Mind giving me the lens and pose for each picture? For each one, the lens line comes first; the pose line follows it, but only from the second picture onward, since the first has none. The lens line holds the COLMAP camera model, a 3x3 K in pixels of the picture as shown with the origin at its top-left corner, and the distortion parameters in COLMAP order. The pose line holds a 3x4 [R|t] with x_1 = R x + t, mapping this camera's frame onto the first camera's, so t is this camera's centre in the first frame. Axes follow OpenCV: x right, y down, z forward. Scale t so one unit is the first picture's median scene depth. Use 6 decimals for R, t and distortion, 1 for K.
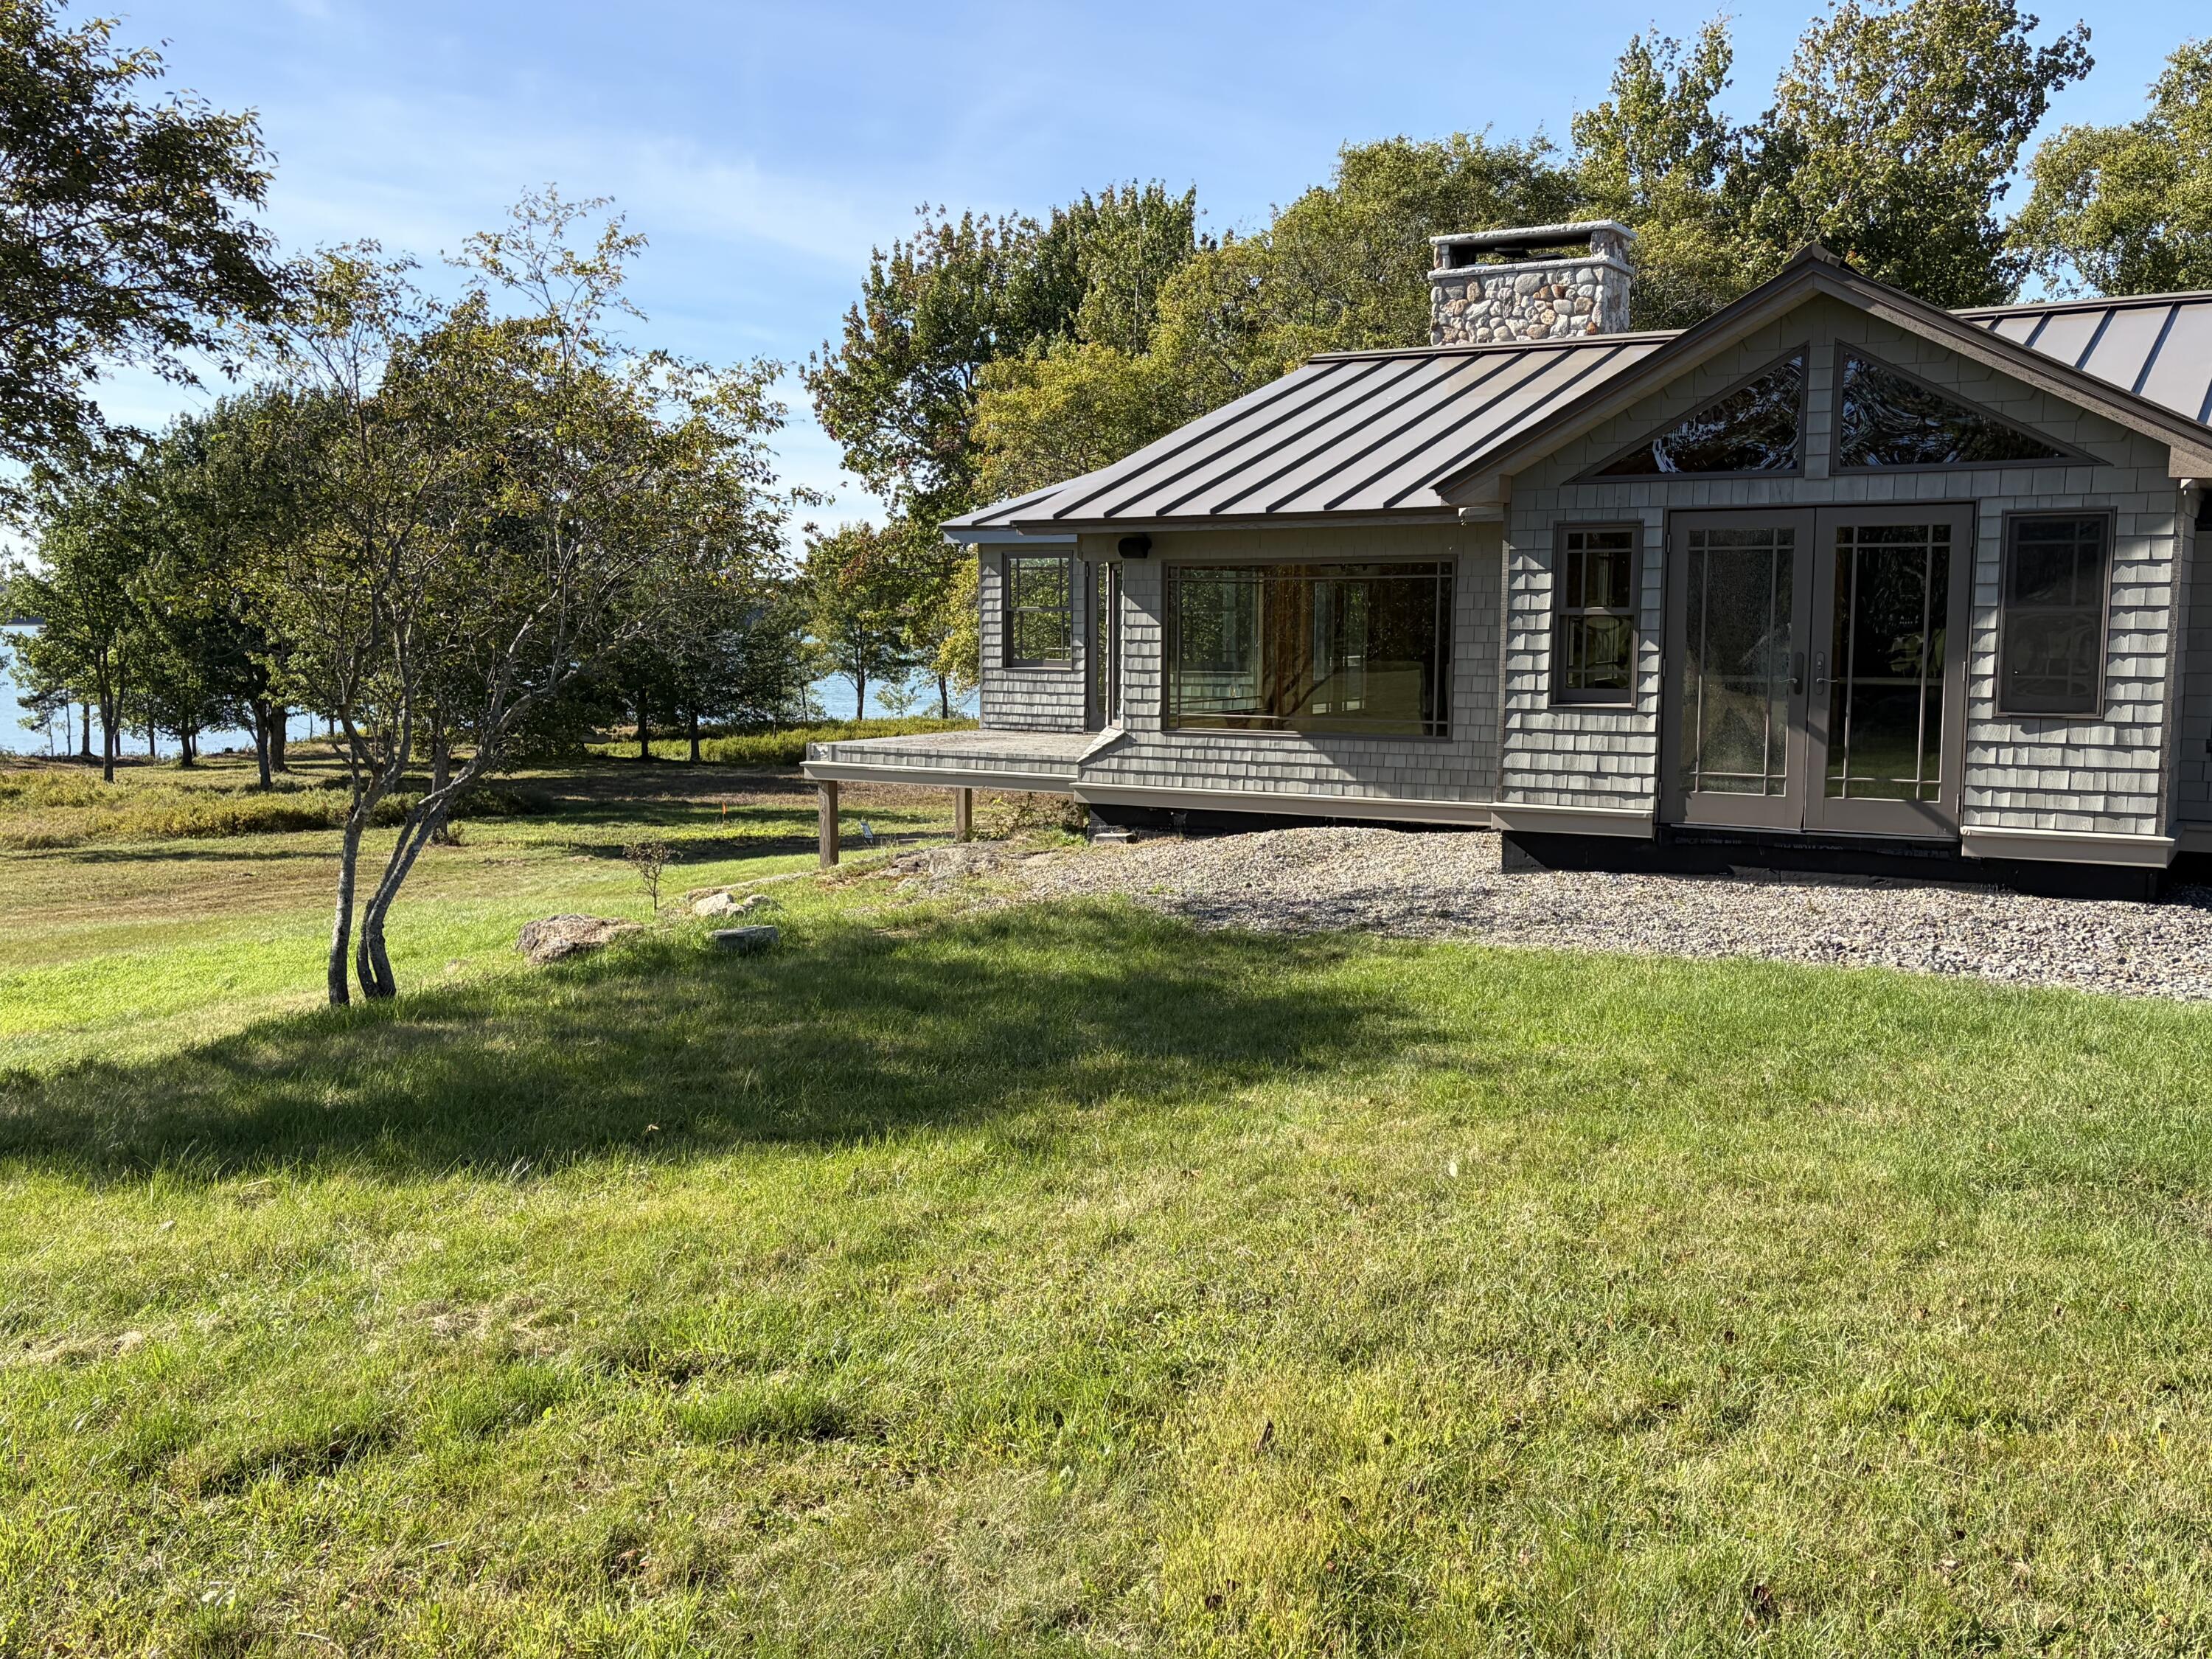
lens RADIAL K [[2031.3, 0, 1106.0], [0, 2031.3, 829.5], [0, 0, 1]] dist [0.187724, -0.471961]
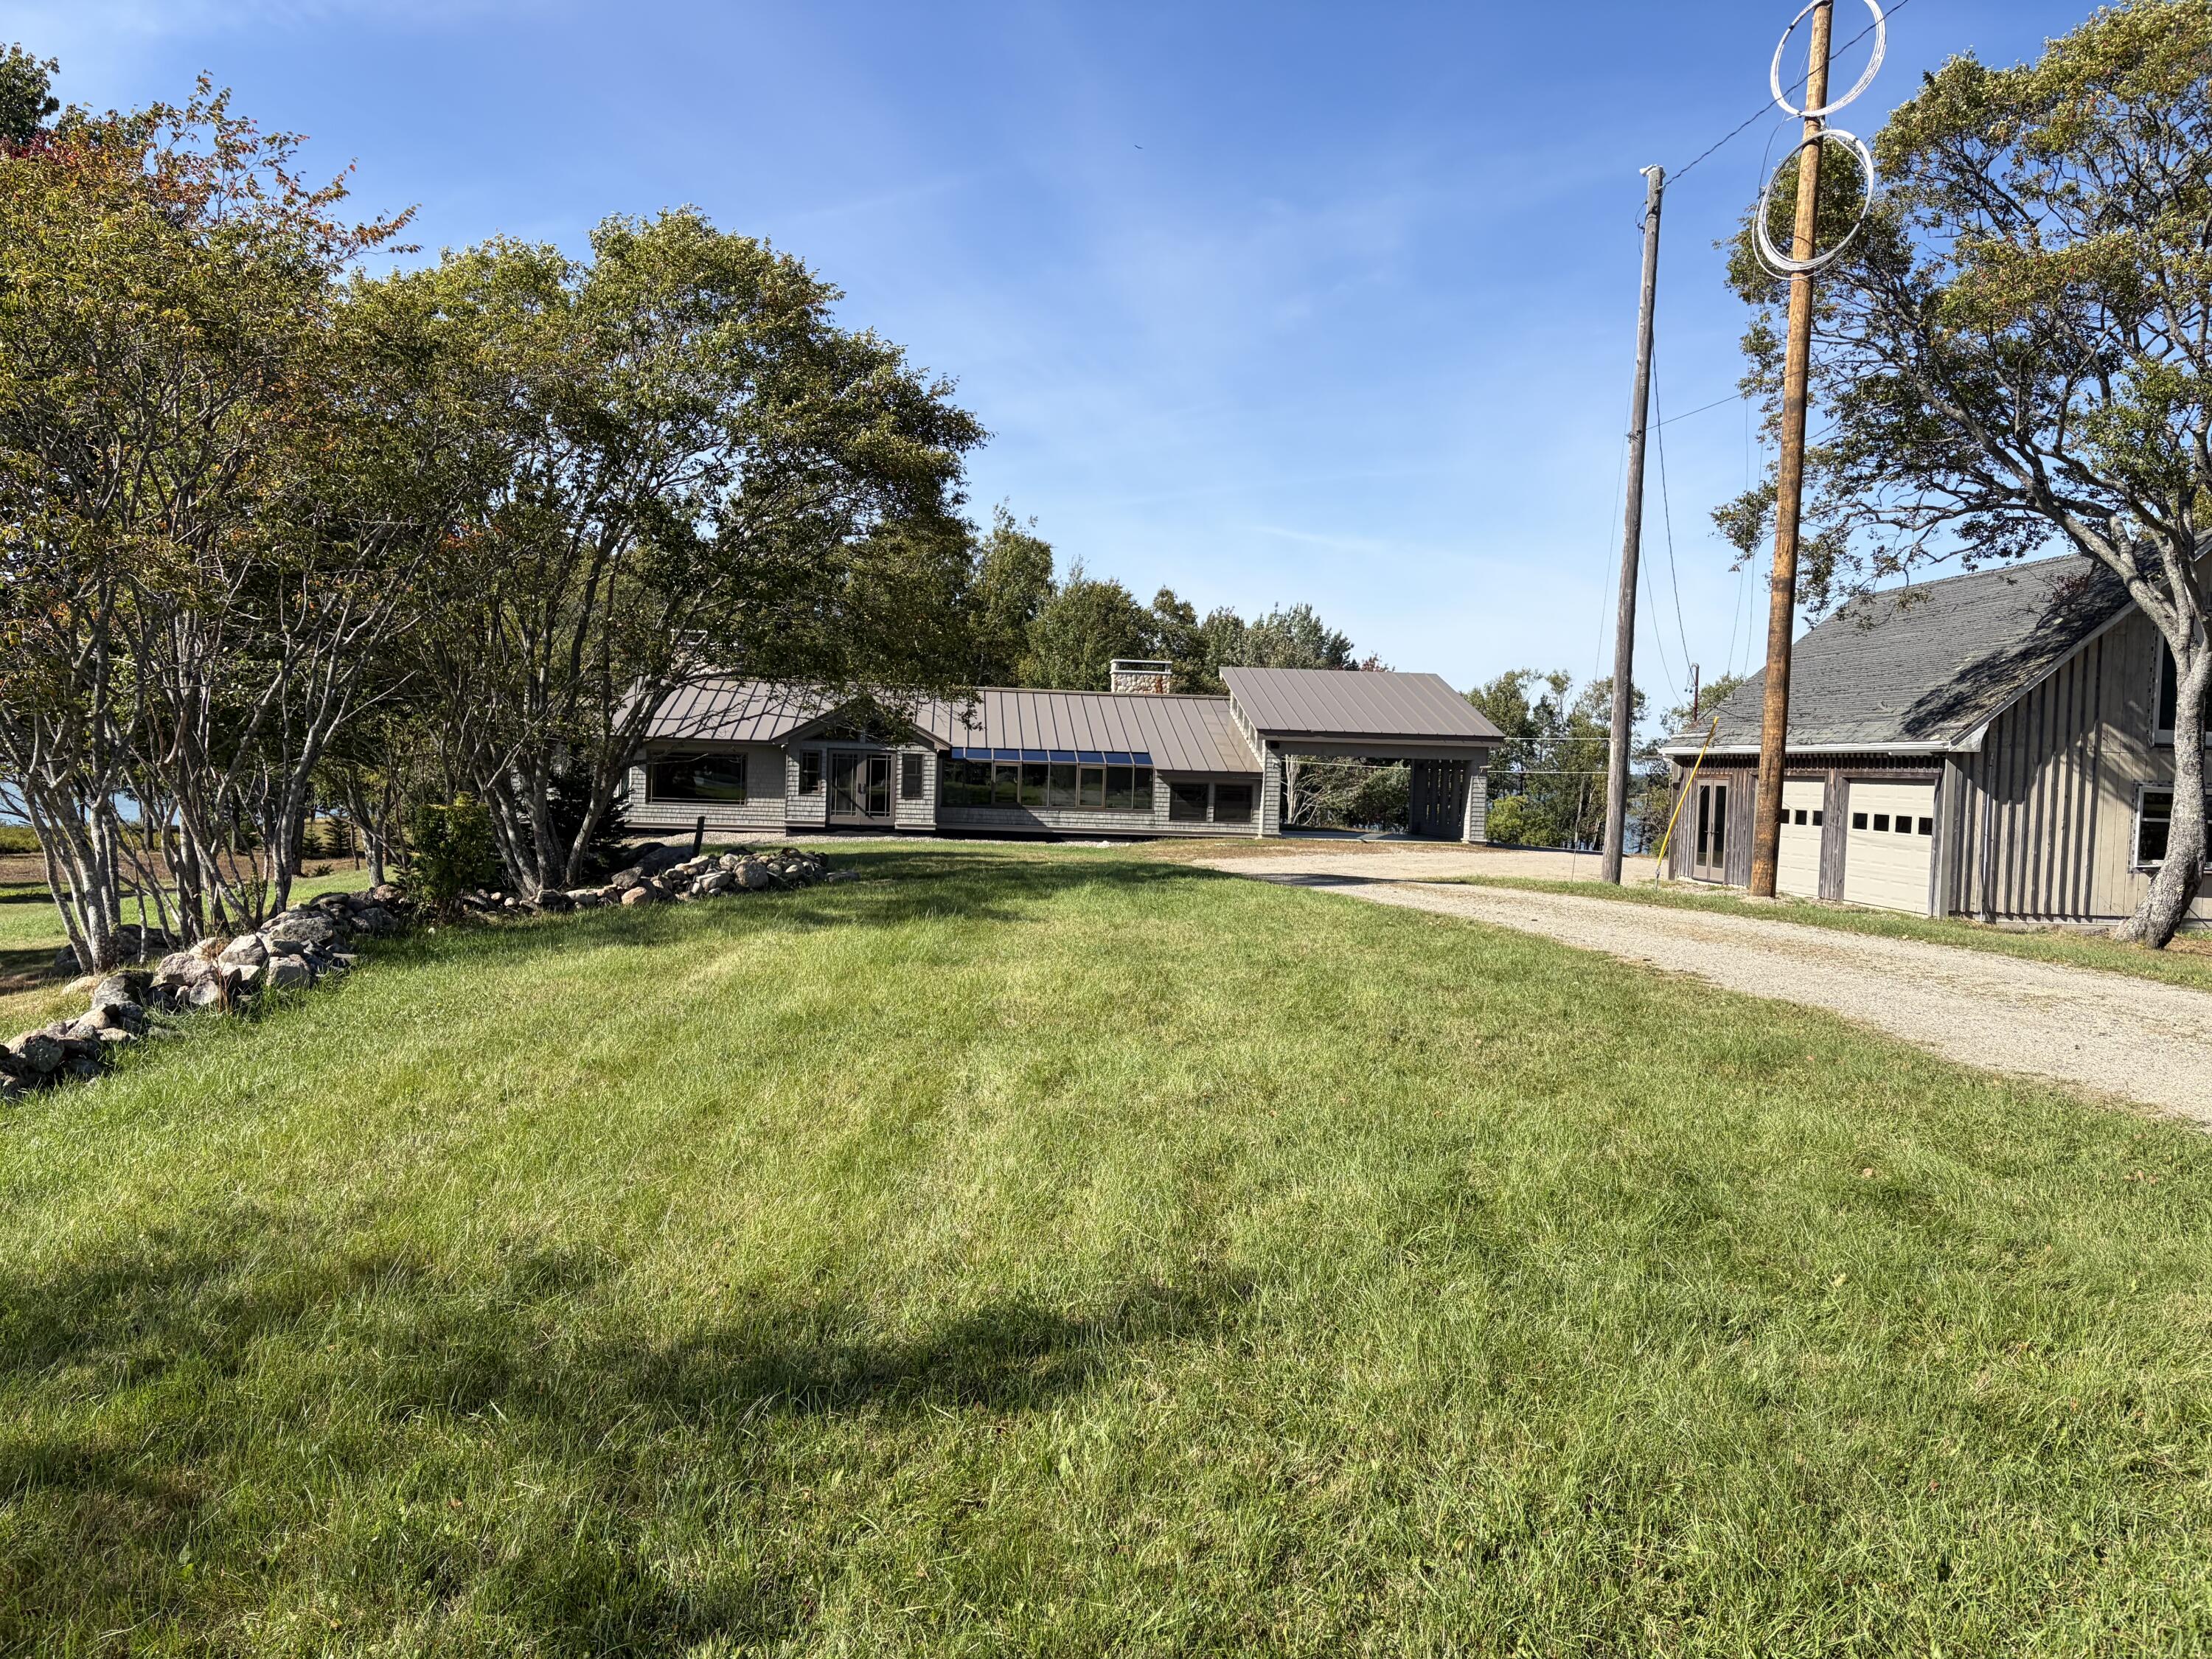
lens RADIAL K [[1626.9, 0, 1138.3], [0, 1626.9, 838.2], [0, 0, 1]] dist [0.154163, -0.000823]
pose [[0.794197, -0.002018, 0.607657, -1.222176], [0.033579, 0.998612, -0.040570, 0.179923], [-0.606732, 0.052625, 0.793163, -1.977607]]
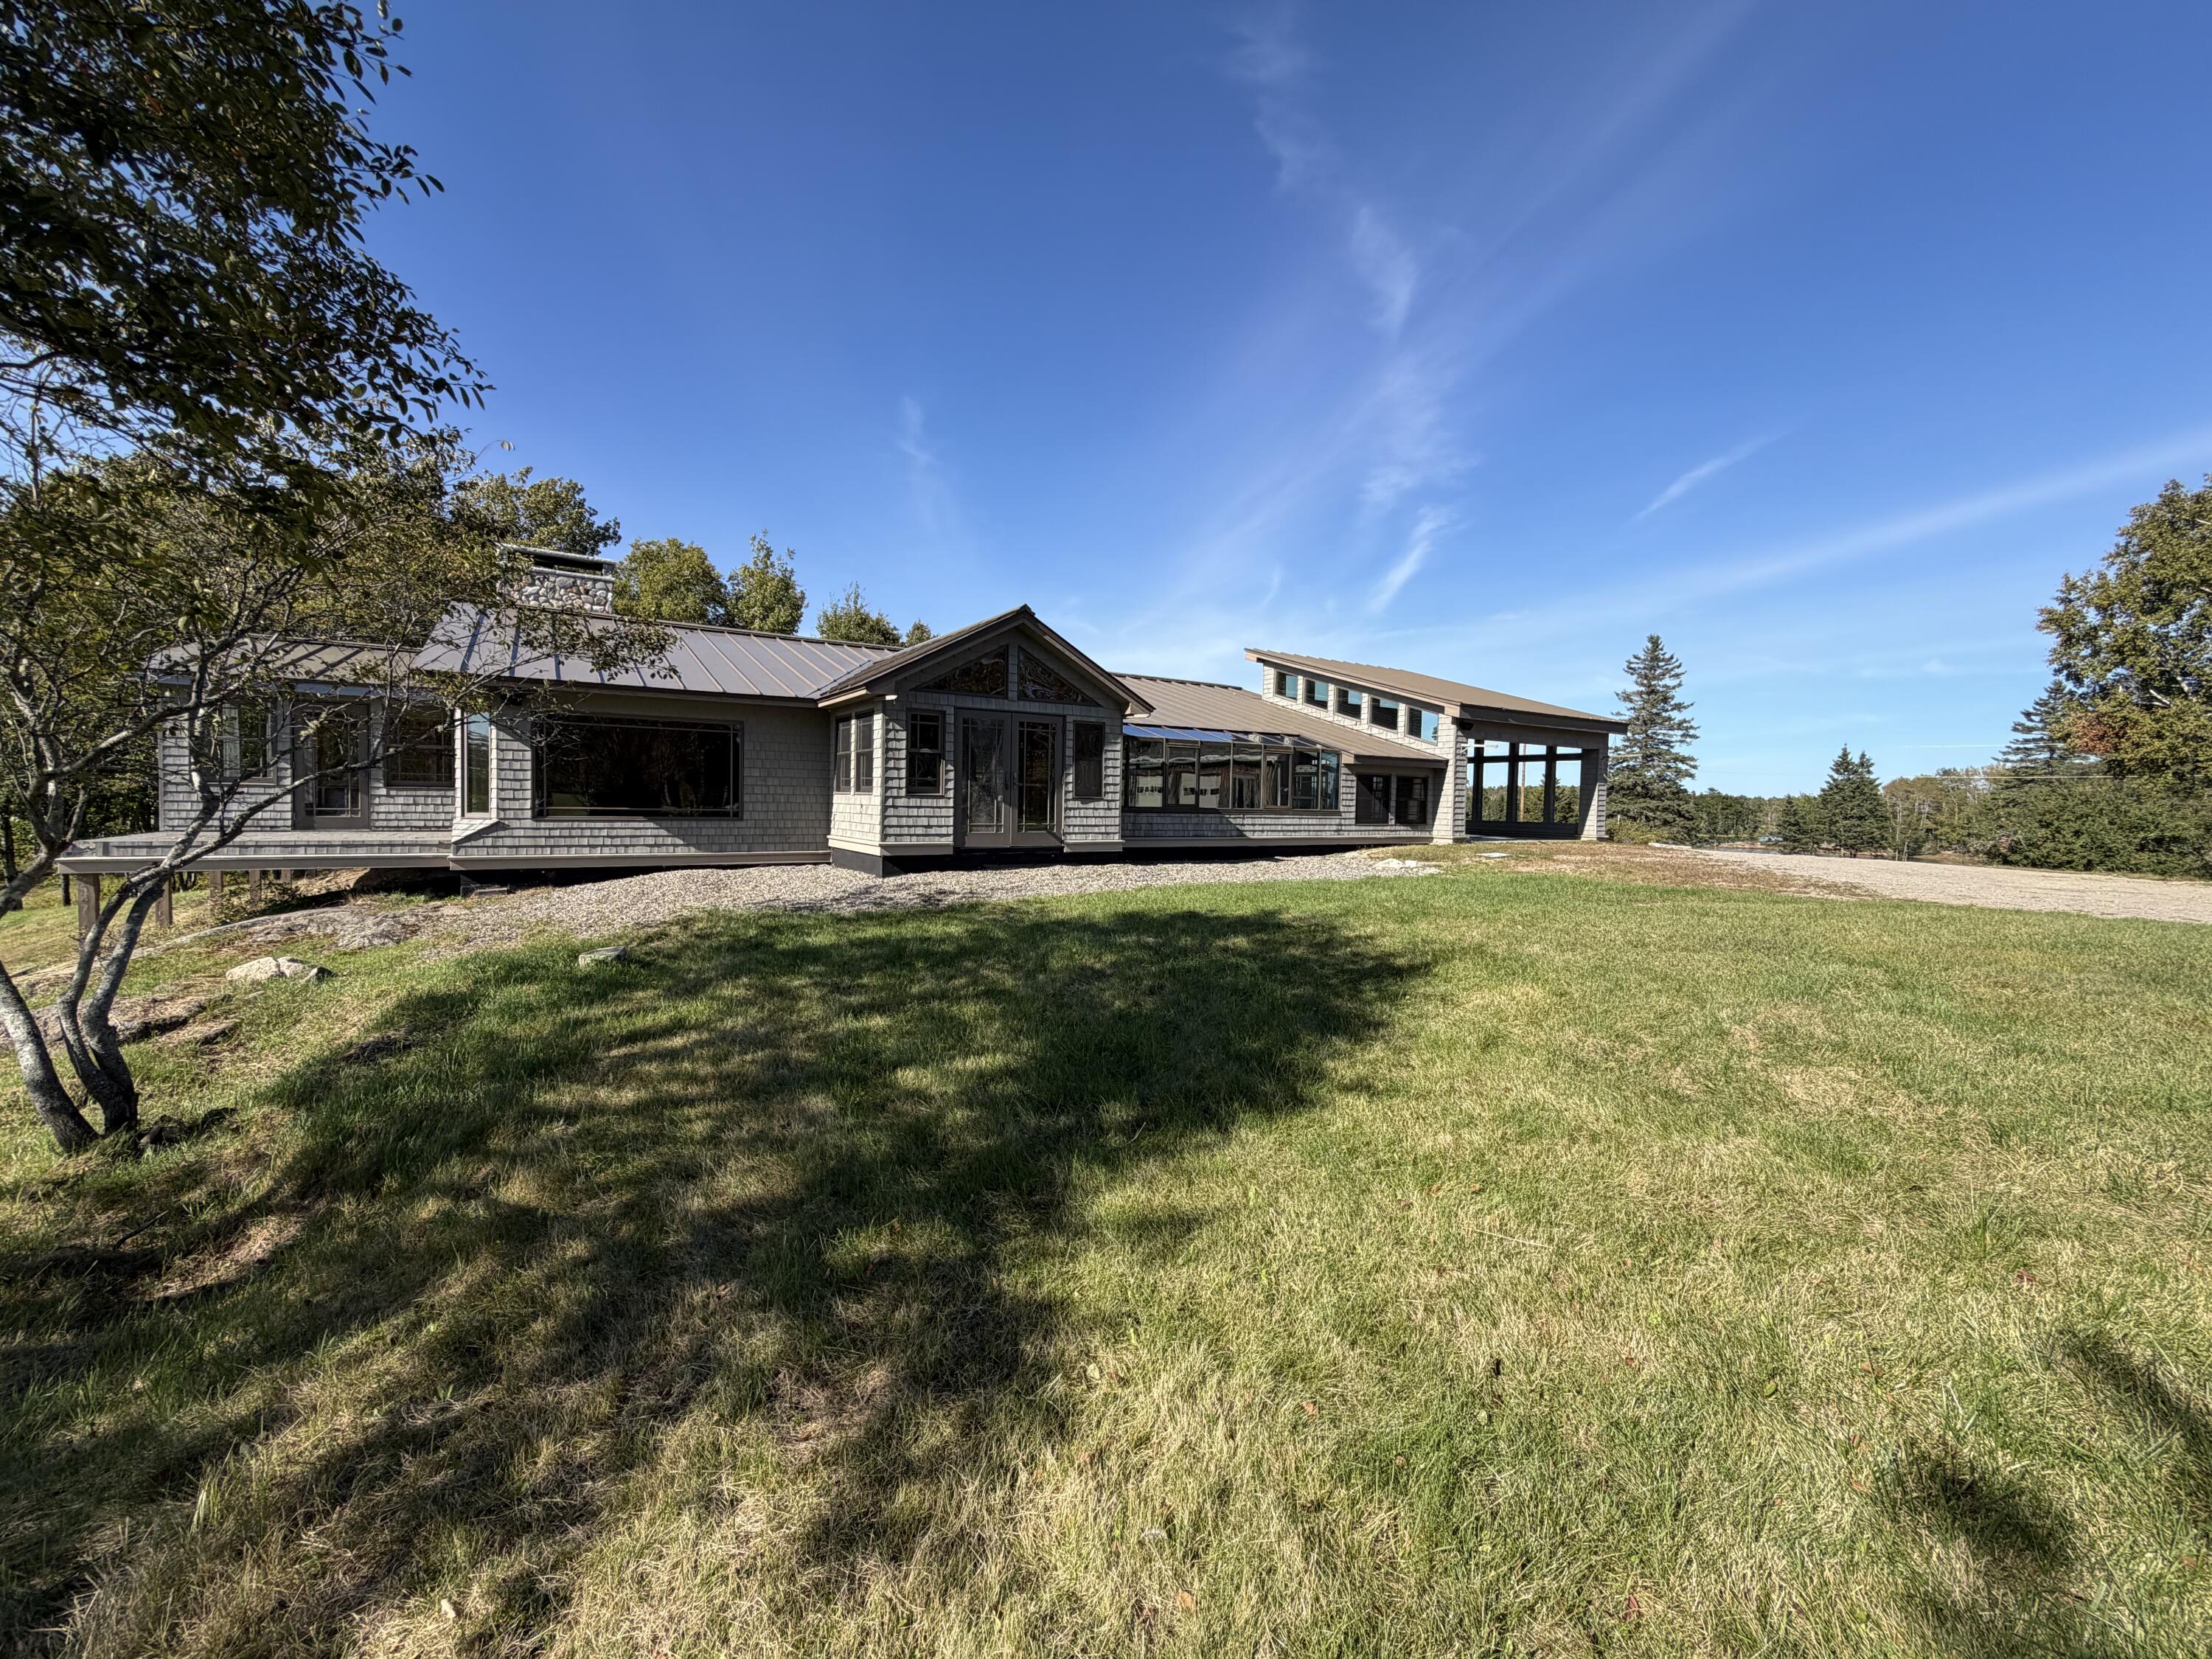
lens RADIAL K [[882.5, 0, 1097.6], [0, 882.5, 830.0], [0, 0, 1]] dist [-0.000479, 0.000285]
pose [[0.444586, -0.021880, 0.895469, -0.507535], [0.078116, 0.996840, -0.014427, 0.004016], [-0.892324, 0.076364, 0.444890, 0.430371]]
